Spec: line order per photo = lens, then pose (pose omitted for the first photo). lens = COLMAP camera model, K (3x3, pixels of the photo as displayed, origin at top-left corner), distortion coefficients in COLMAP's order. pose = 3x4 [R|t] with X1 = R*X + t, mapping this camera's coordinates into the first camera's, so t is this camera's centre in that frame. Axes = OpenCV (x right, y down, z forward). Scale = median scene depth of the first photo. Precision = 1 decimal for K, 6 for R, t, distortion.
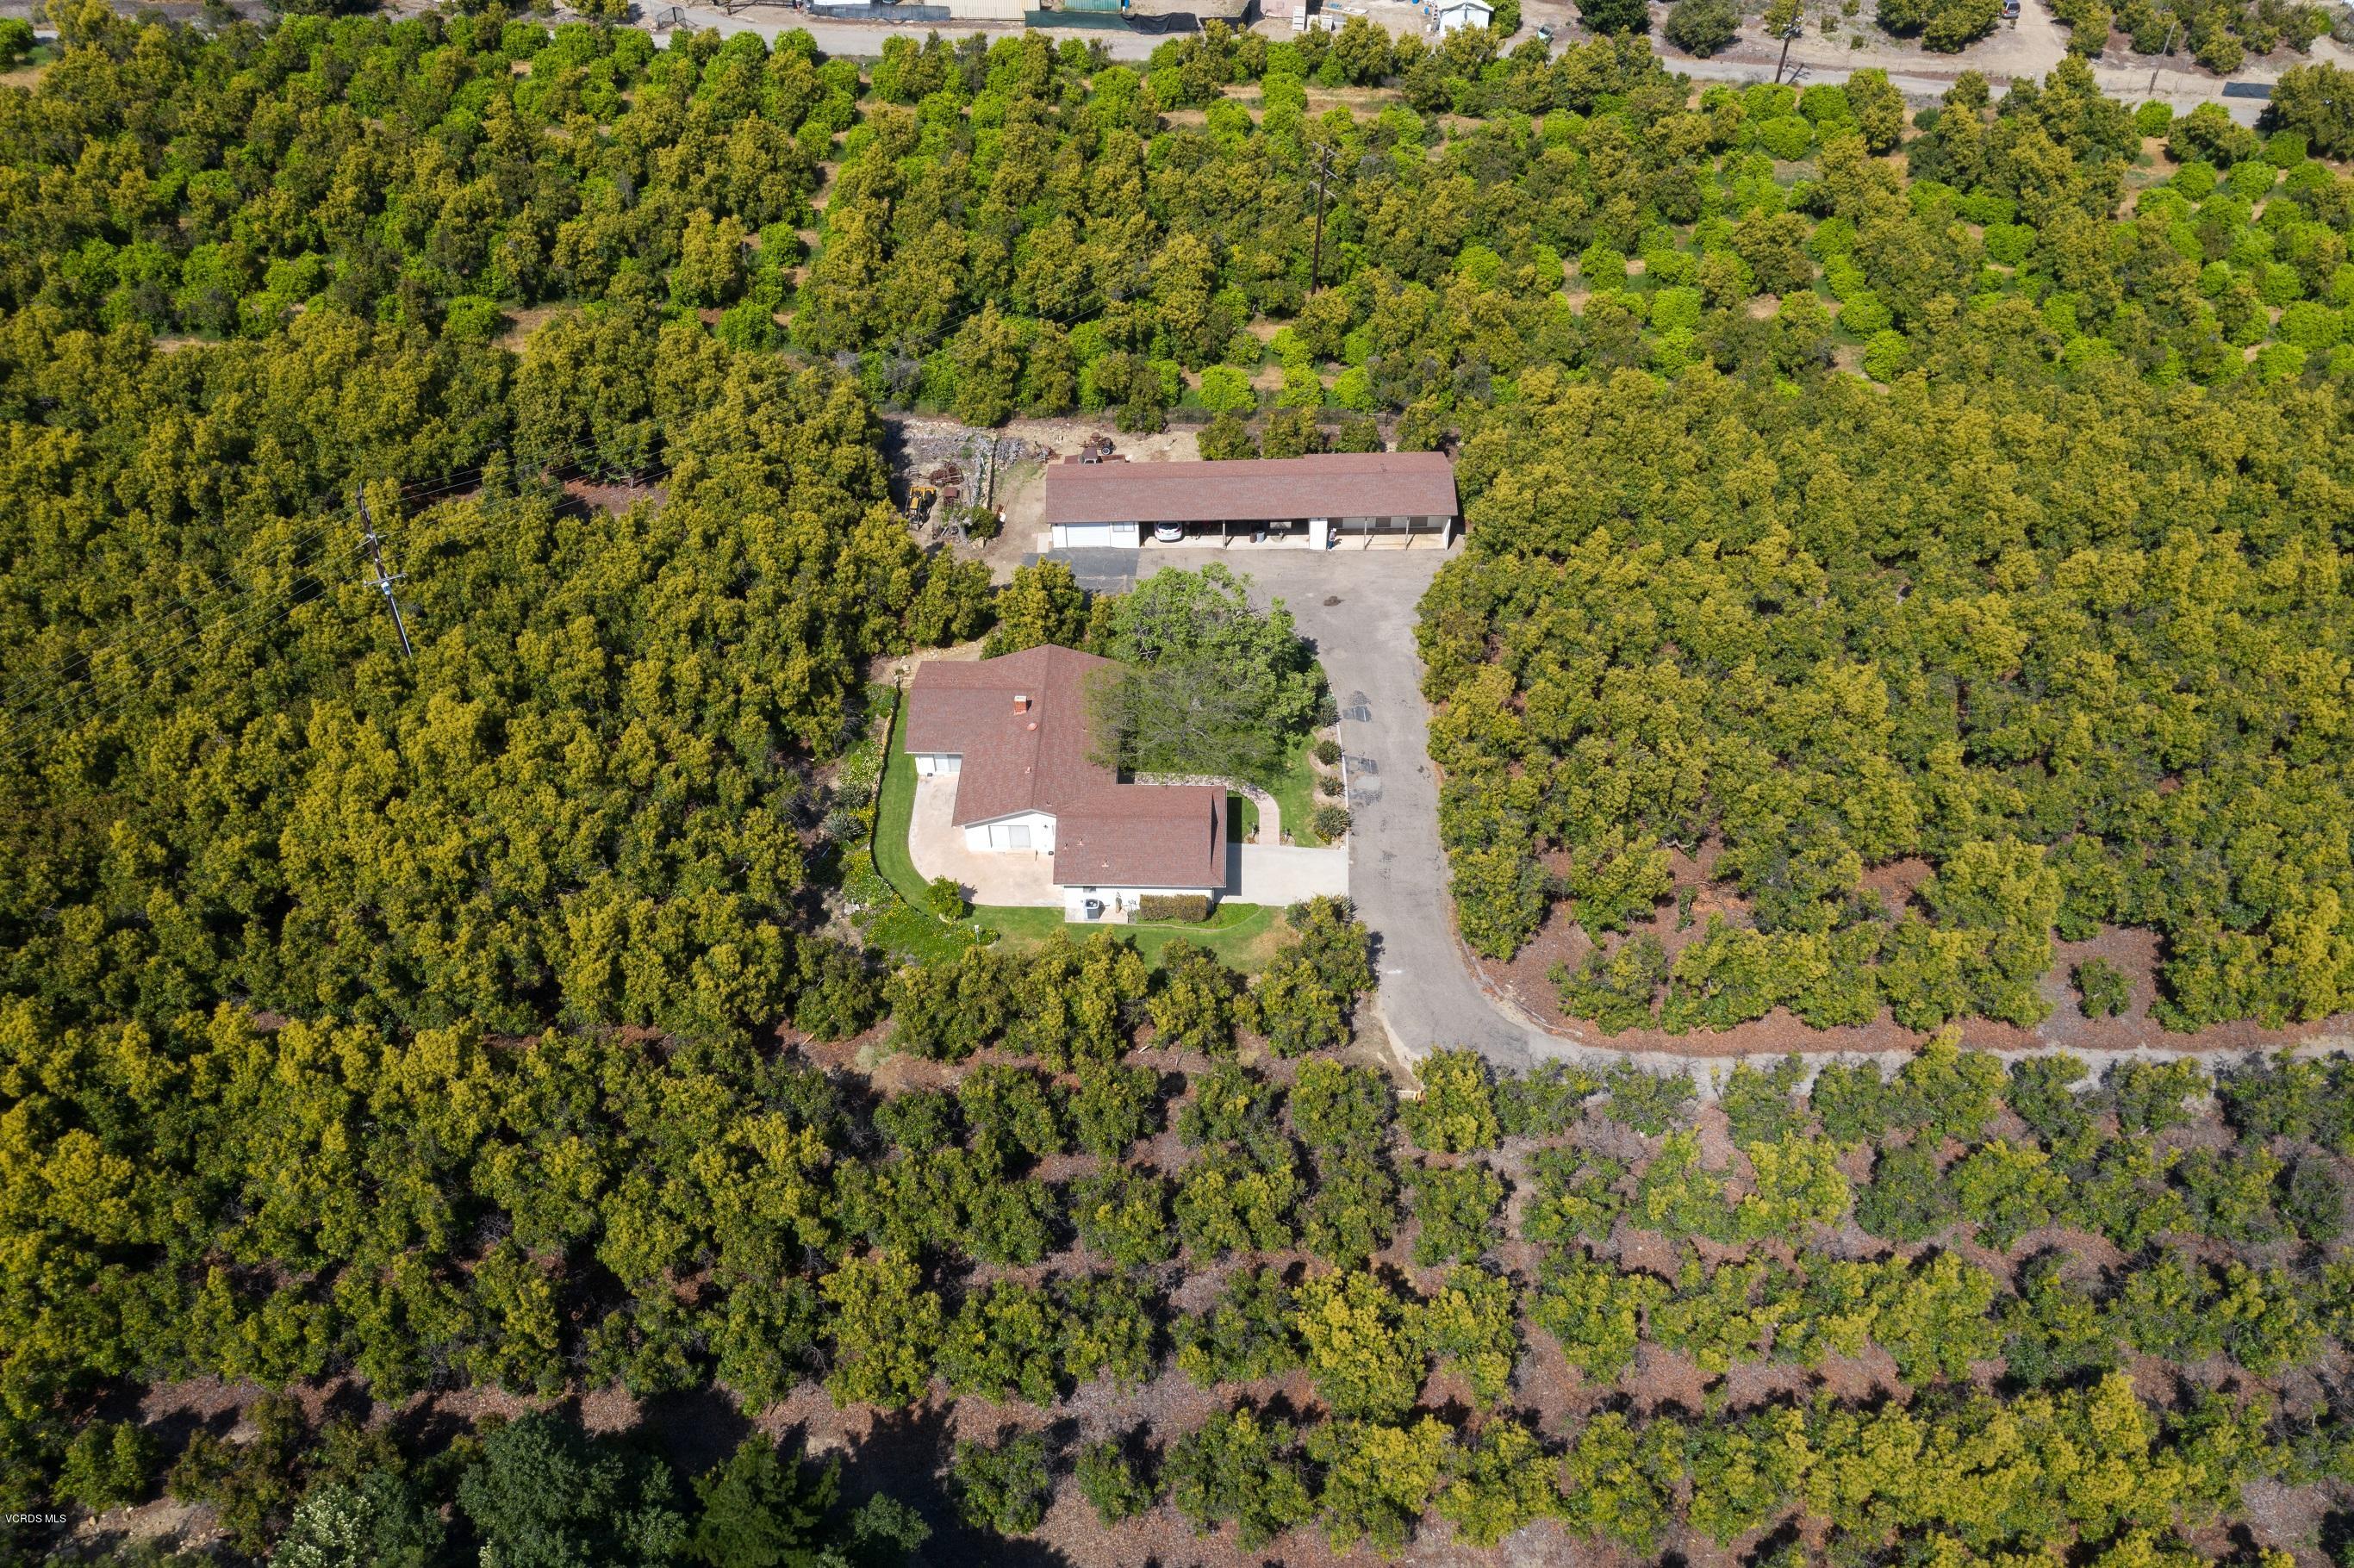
lens RADIAL K [[1816.1, 0, 1178.8], [0, 1816.1, 788.1], [0, 0, 1]] dist [-0.043698, 0.026919]
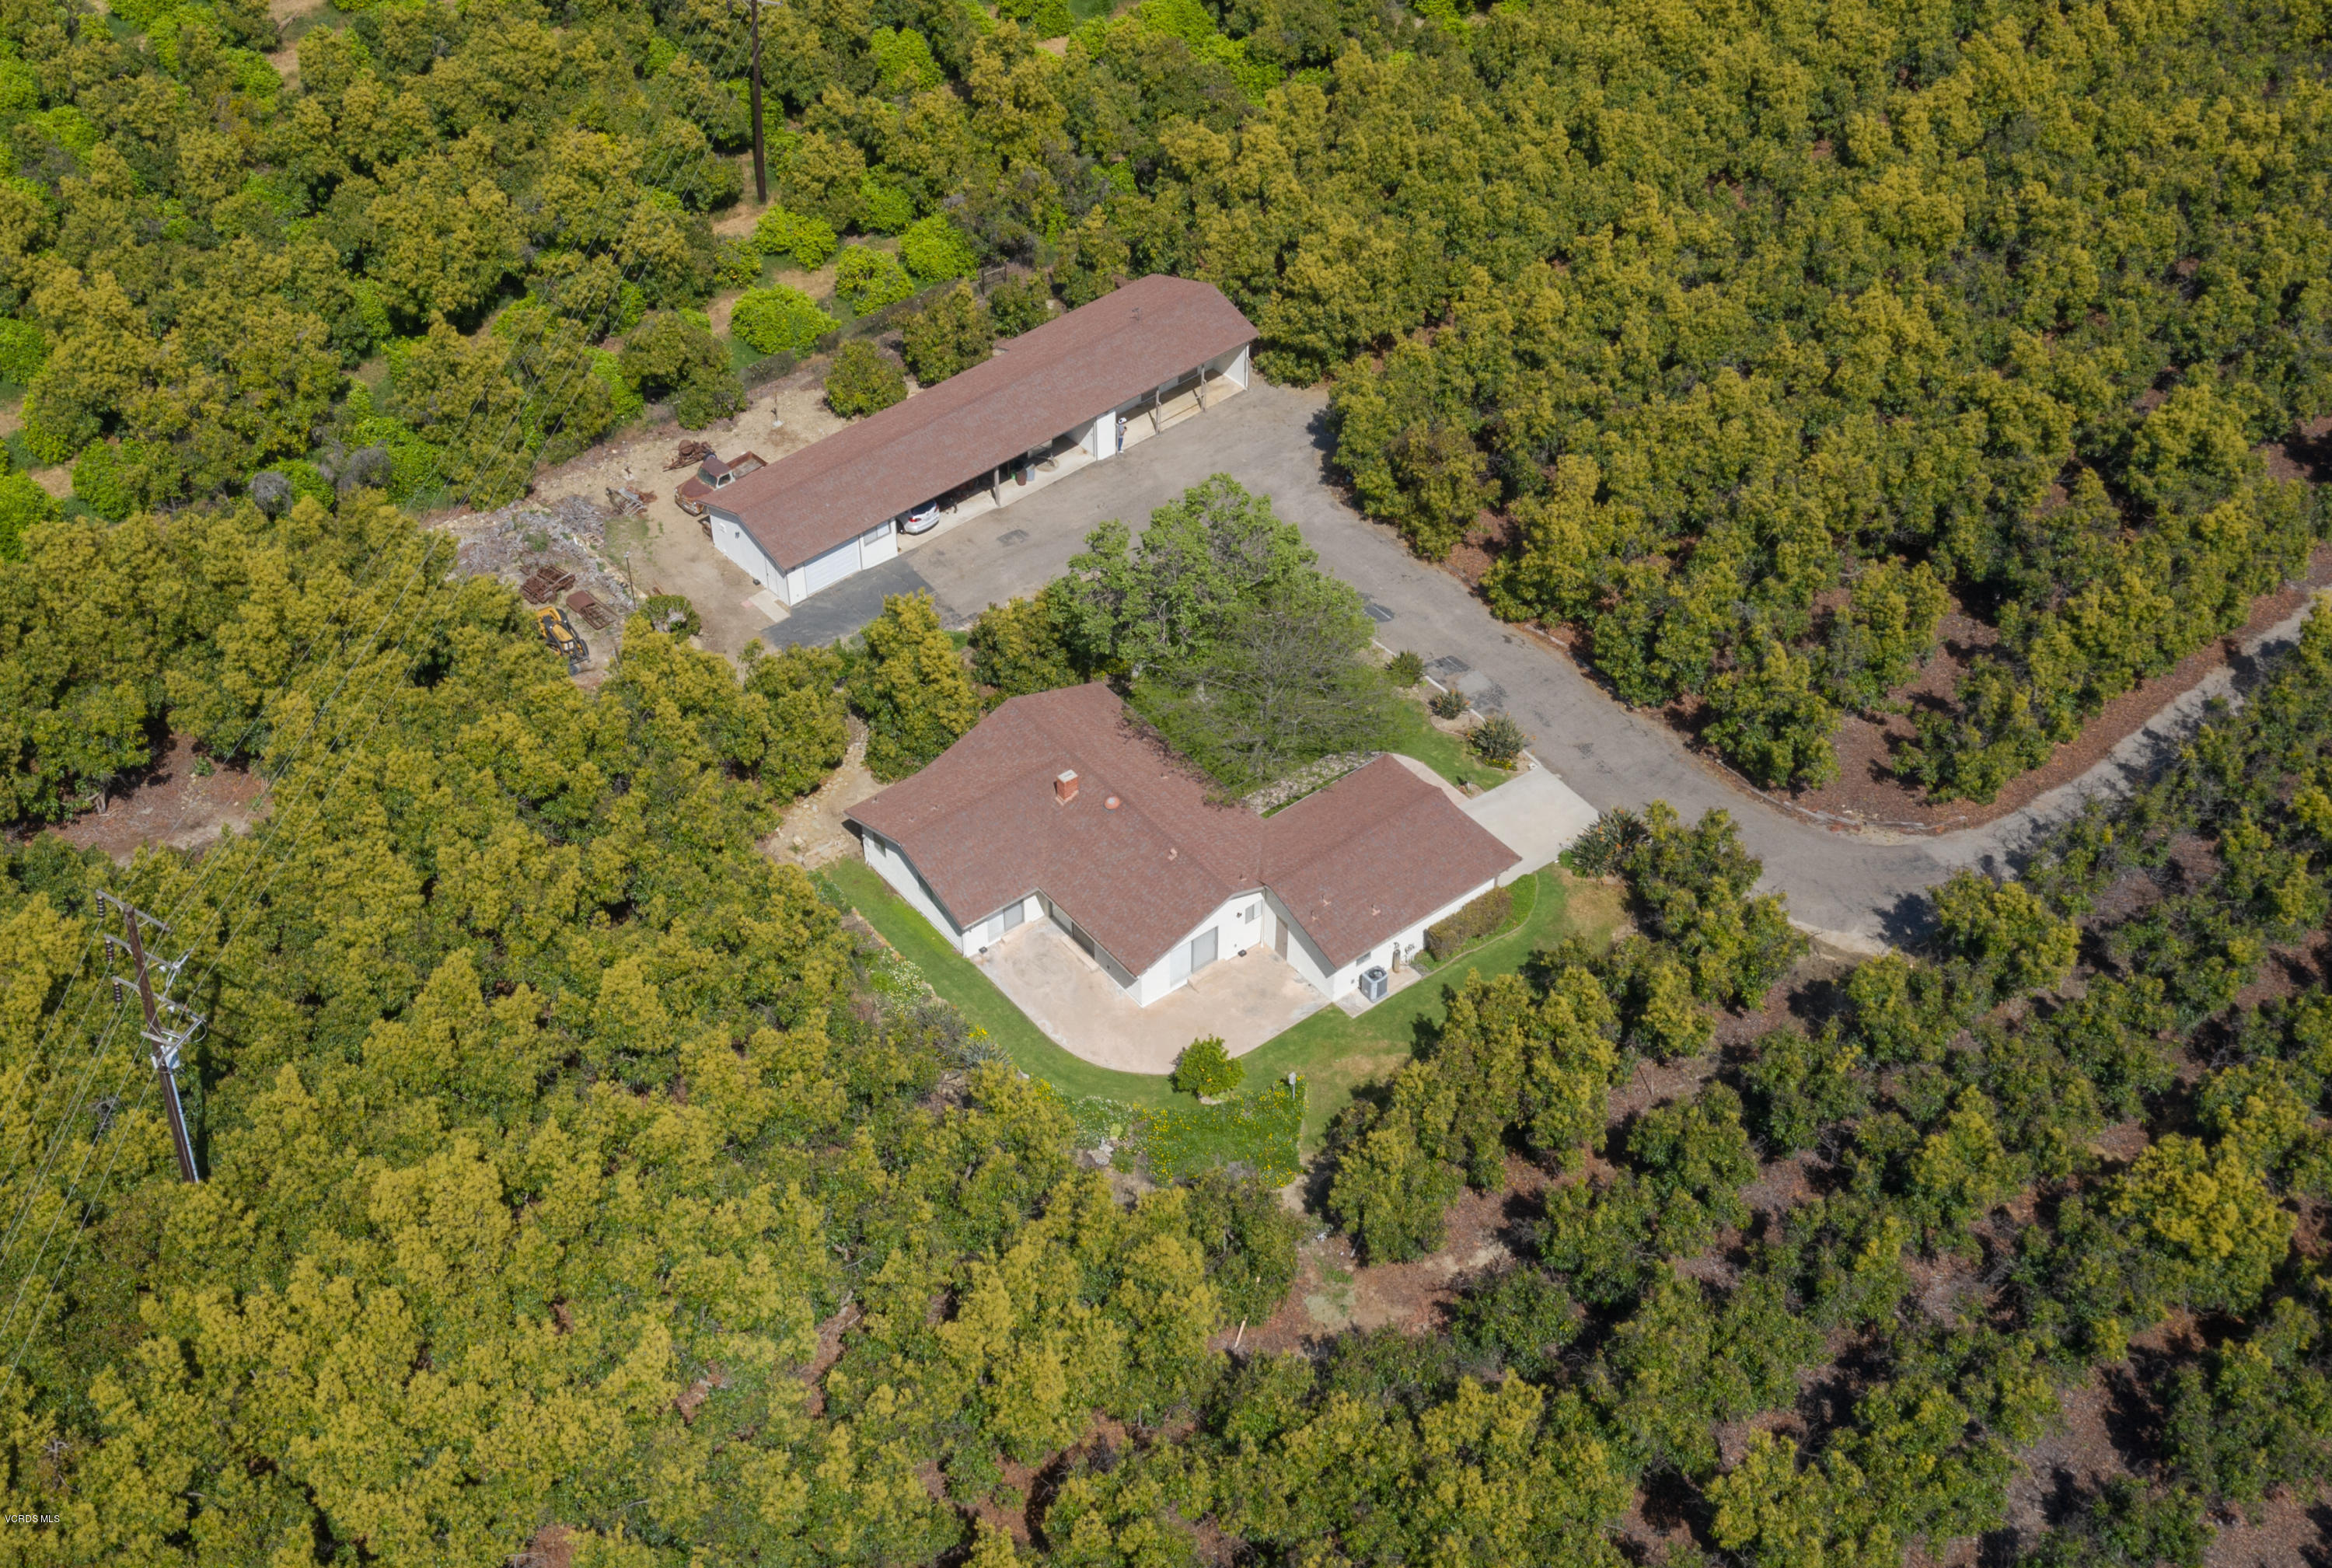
lens RADIAL K [[2759.2, 0, 1151.6], [0, 2759.2, 782.5], [0, 0, 1]] dist [-0.035471, 0.000000]
pose [[0.770854, -0.423826, 0.475558, -0.518096], [0.448445, 0.891265, 0.067406, -0.096504], [-0.452417, 0.161302, 0.877098, 0.115259]]
